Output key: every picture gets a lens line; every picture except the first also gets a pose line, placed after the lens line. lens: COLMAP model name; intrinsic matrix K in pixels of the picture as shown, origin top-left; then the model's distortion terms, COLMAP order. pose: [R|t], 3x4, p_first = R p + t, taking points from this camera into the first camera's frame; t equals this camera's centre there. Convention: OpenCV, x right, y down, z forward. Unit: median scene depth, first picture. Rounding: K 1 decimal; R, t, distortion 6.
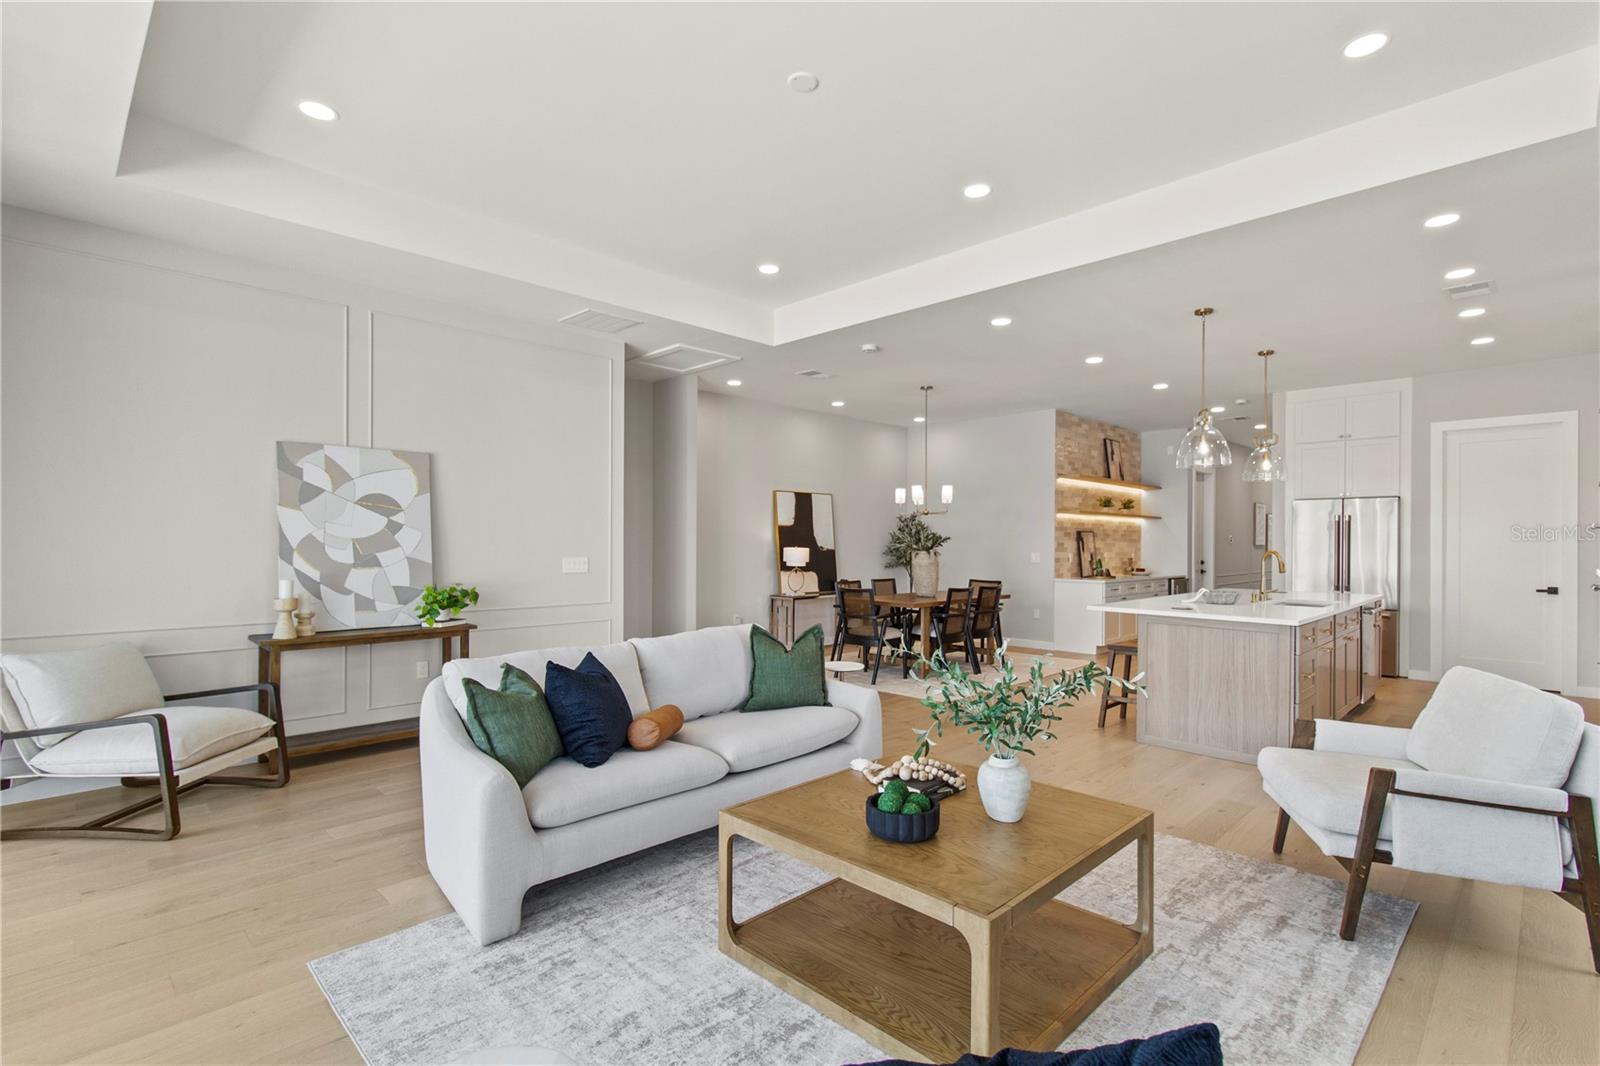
lens RADIAL K [[753.9, 0, 814.9], [0, 753.9, 544.8], [0, 0, 1]] dist [0.016149, 0.000088]
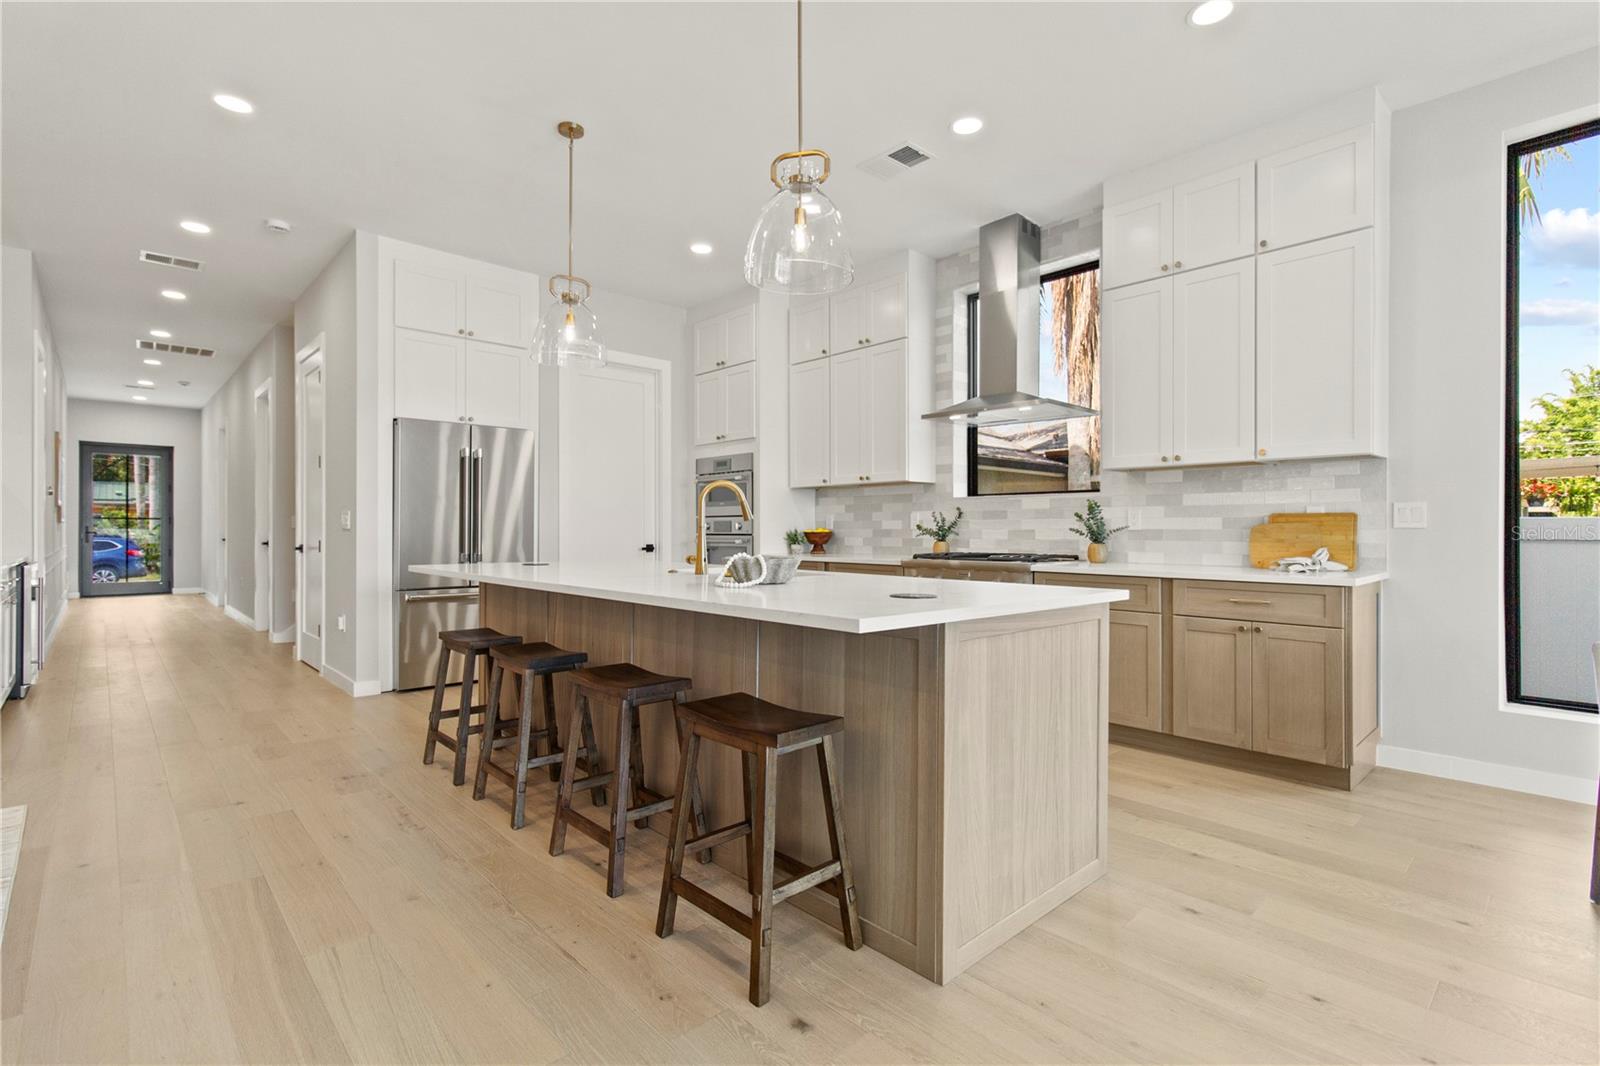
lens RADIAL K [[742.3, 0, 809.8], [0, 742.3, 529.0], [0, 0, 1]] dist [0.001434, 0.000379]
pose [[0.038896, -0.001954, 0.999241, 0.045319], [0.001896, 0.999996, 0.001882, 0.026605], [-0.999241, 0.001822, 0.038900, 0.577606]]
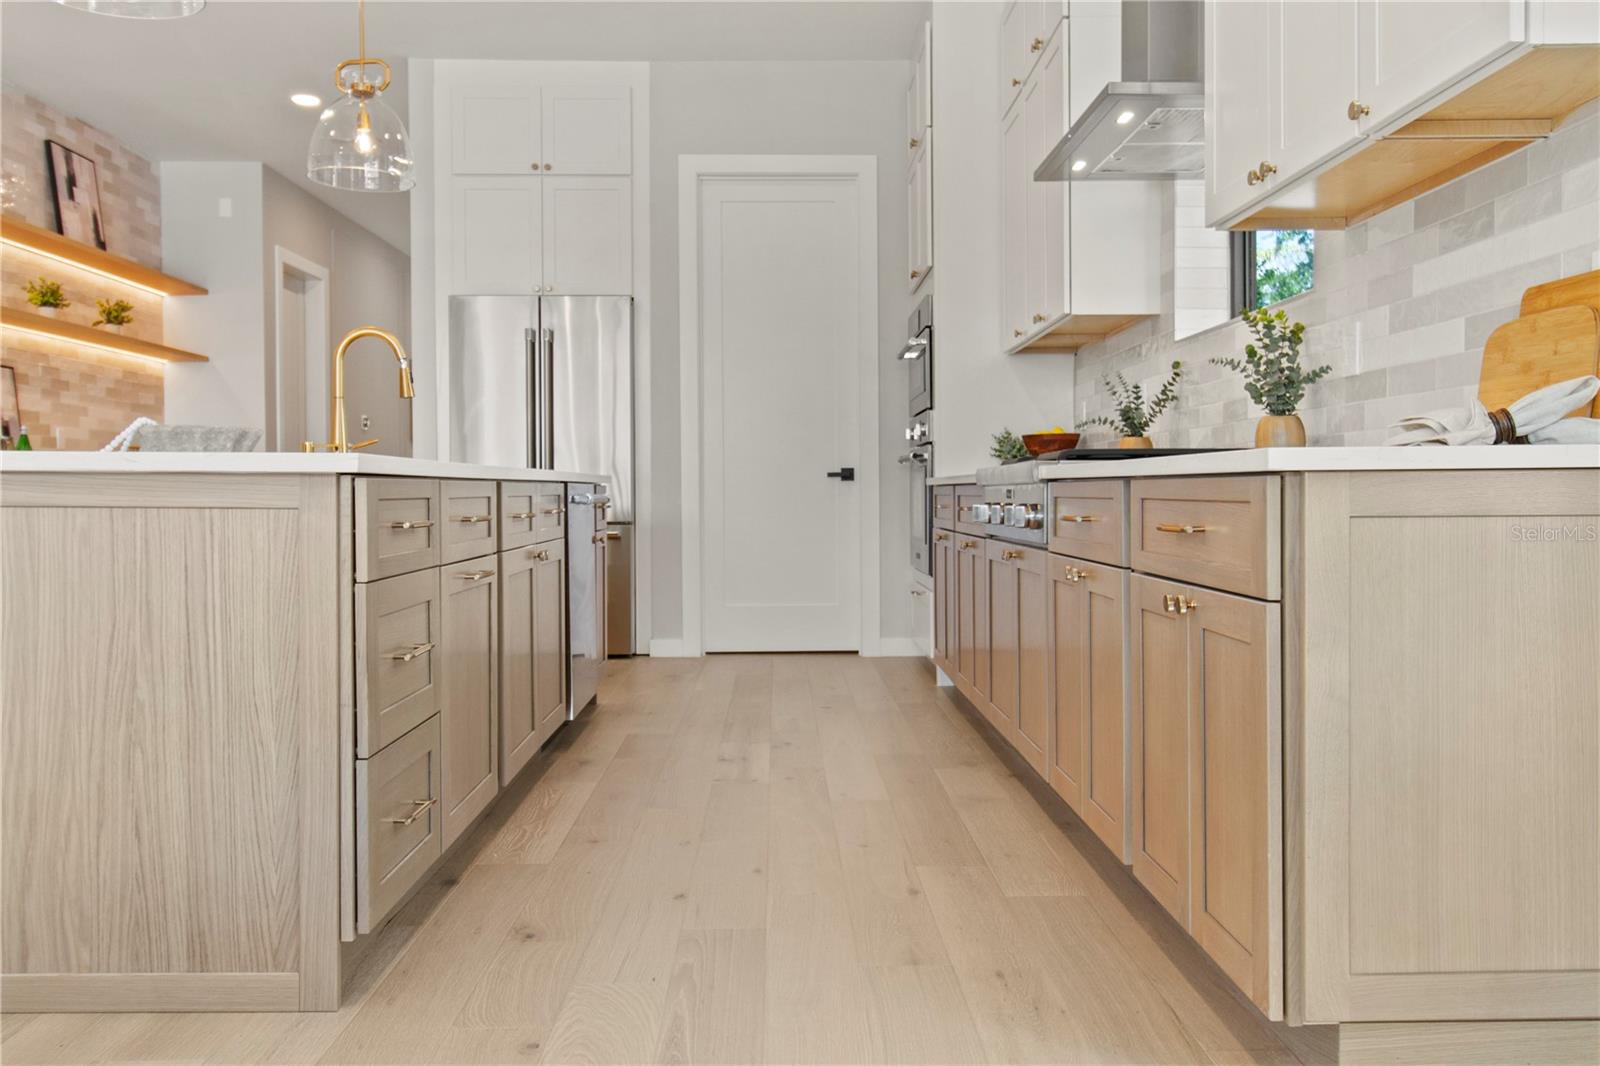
lens RADIAL K [[1275.3, 0, 797.6], [0, 1275.3, 525.2], [0, 0, 1]] dist [0.001020, 0.001896]
pose [[0.705197, -0.022980, 0.708639, 0.204156], [0.007533, 0.999661, 0.024922, 0.055568], [-0.708971, -0.012237, 0.705131, 0.272945]]
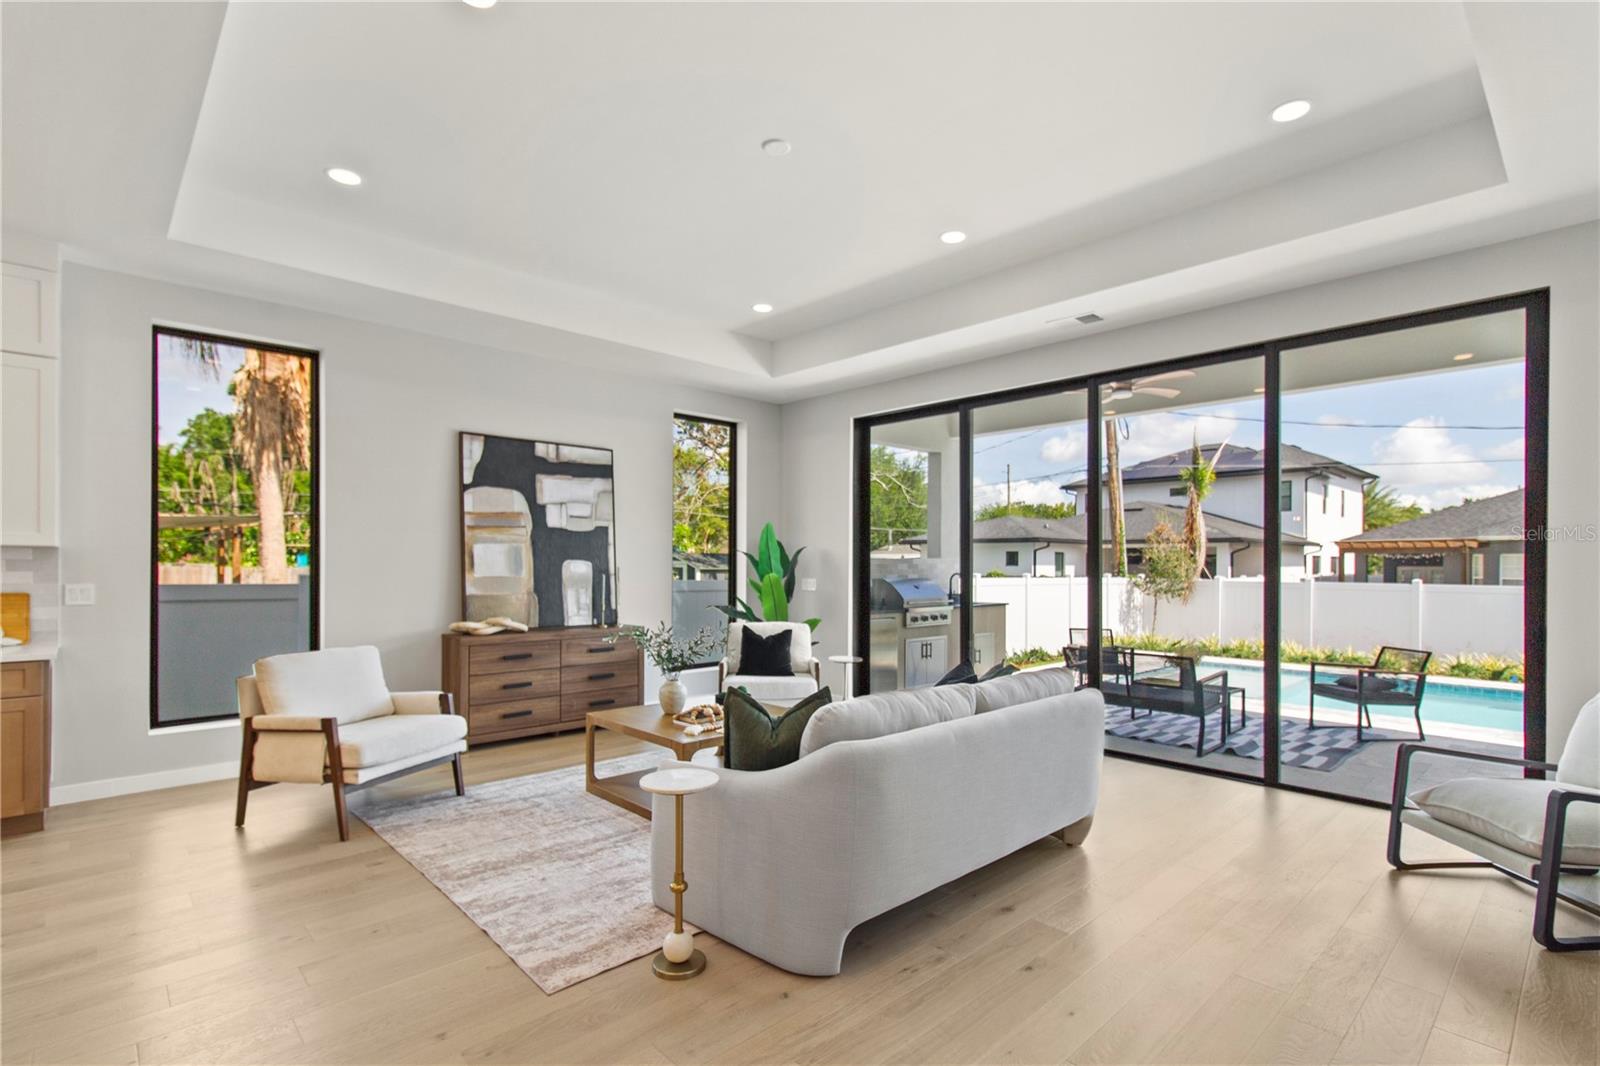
lens RADIAL K [[761.7, 0, 797.2], [0, 761.7, 563.1], [0, 0, 1]] dist [0.000528, 0.000080]
pose [[-0.999022, -0.005181, 0.043910, -0.033840], [-0.005190, 0.999987, -0.000086, -0.000396], [-0.043909, -0.000314, -0.999035, 0.740470]]
